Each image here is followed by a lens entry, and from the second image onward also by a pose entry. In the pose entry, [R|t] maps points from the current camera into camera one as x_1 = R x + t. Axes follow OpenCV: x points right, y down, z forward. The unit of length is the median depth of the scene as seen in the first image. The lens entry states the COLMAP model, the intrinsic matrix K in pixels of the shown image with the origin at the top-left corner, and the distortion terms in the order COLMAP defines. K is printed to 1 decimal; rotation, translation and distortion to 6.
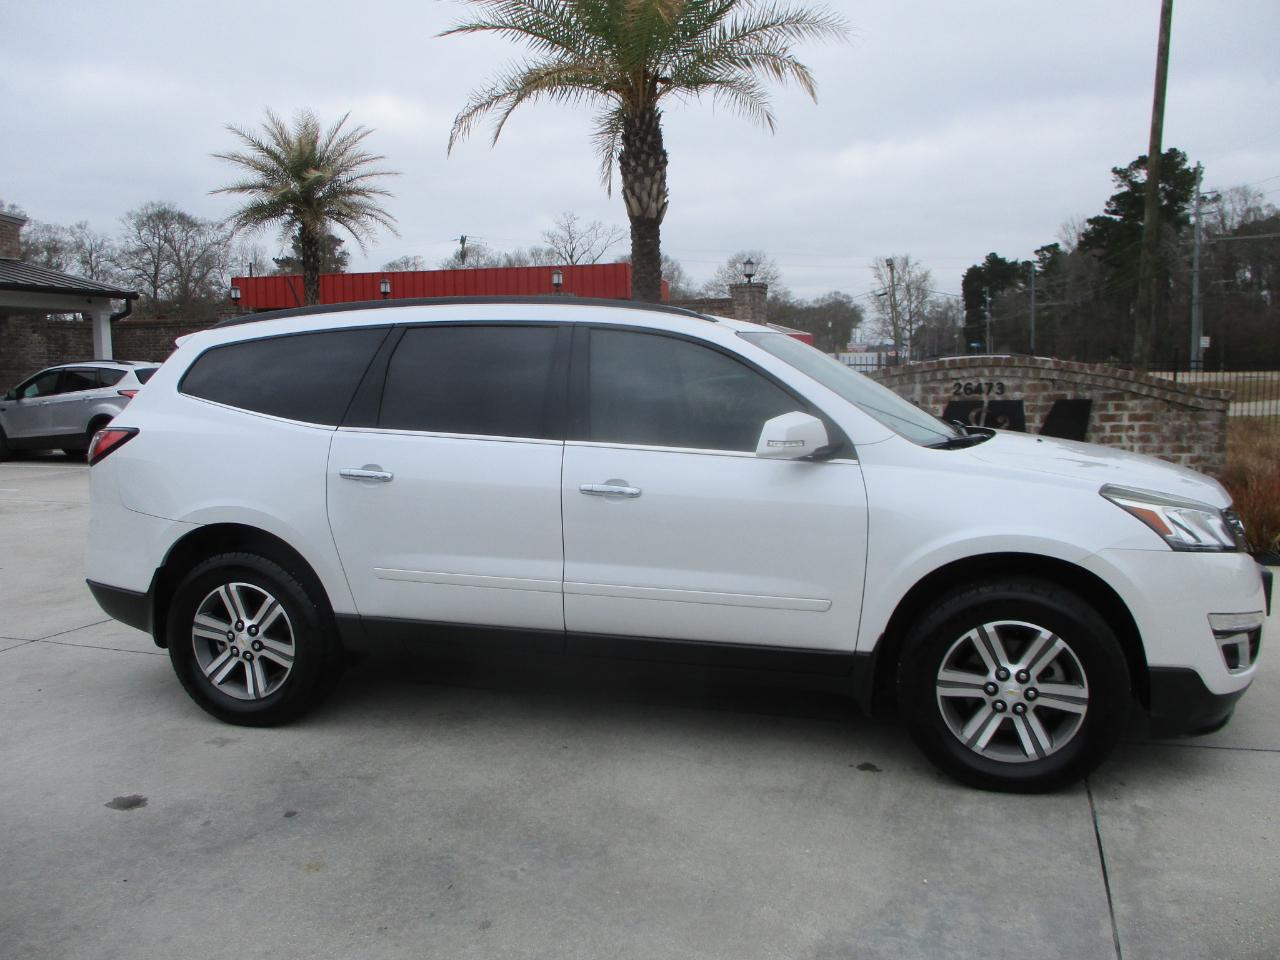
lens RADIAL K [[1058.5, 0, 650.2], [0, 1058.5, 478.2], [0, 0, 1]] dist [-0.032312, 0.007313]
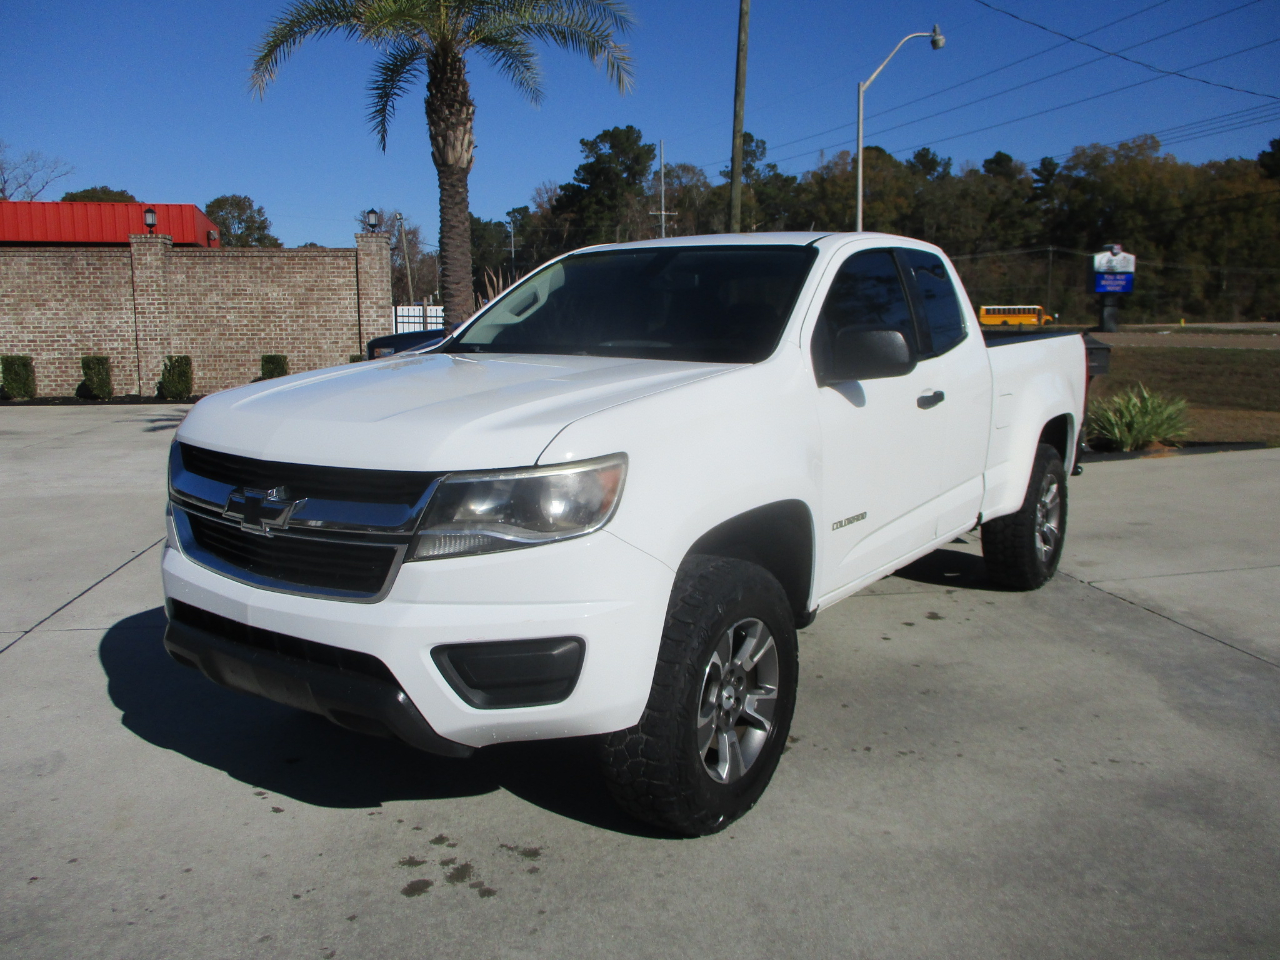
lens RADIAL K [[1054.8, 0, 645.7], [0, 1054.8, 481.9], [0, 0, 1]] dist [-0.032347, 0.003472]
pose [[0.883269, -0.058737, 0.465173, -0.129617], [0.037731, 0.997809, 0.054350, 0.002965], [-0.467346, -0.030454, 0.883550, 0.005331]]
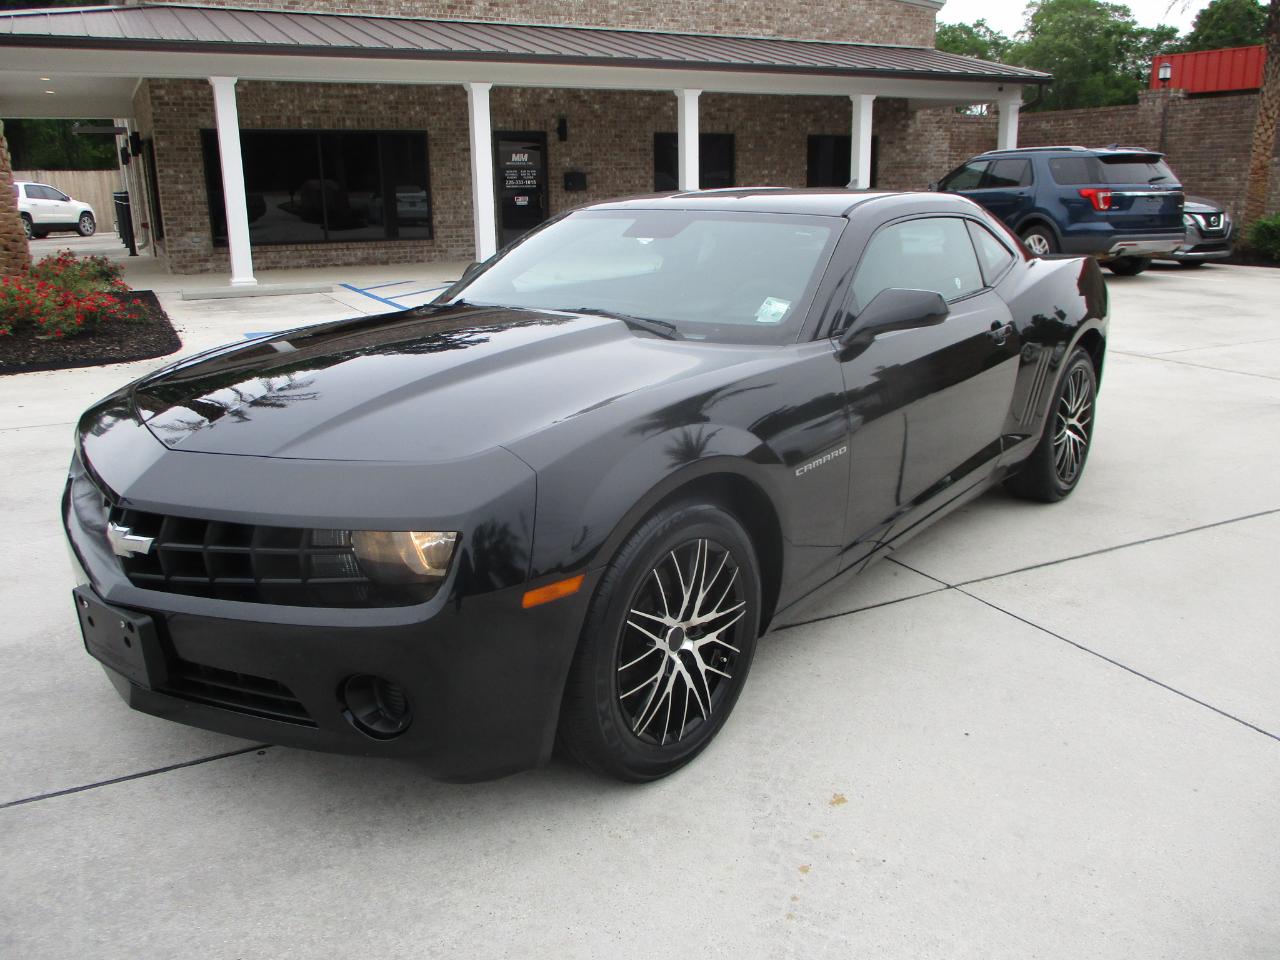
lens RADIAL K [[1065.2, 0, 647.0], [0, 1065.2, 476.6], [0, 0, 1]] dist [-0.031050, 0.003824]
pose [[0.716012, 0.186312, -0.672766, -0.070612], [-0.065204, 0.977363, 0.201270, -0.005697], [0.695036, -0.100244, 0.711952, 0.096712]]
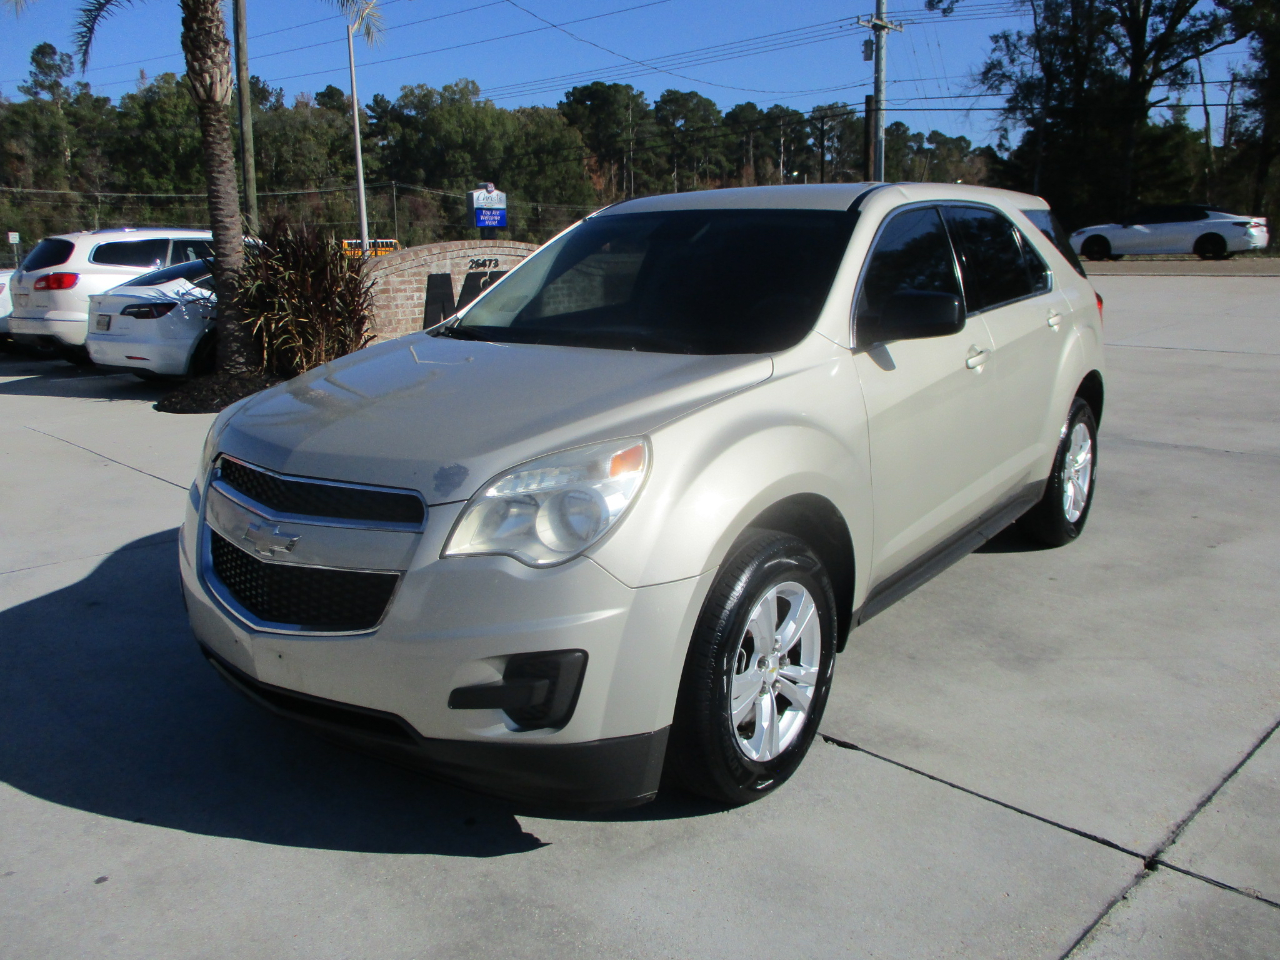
lens RADIAL K [[1061.6, 0, 644.6], [0, 1061.6, 473.5], [0, 0, 1]] dist [-0.032471, 0.009064]
pose [[0.451793, -0.173819, 0.875026, -0.311952], [0.095710, 0.984618, 0.146172, 0.001692], [-0.886974, 0.017709, 0.461480, 0.056815]]
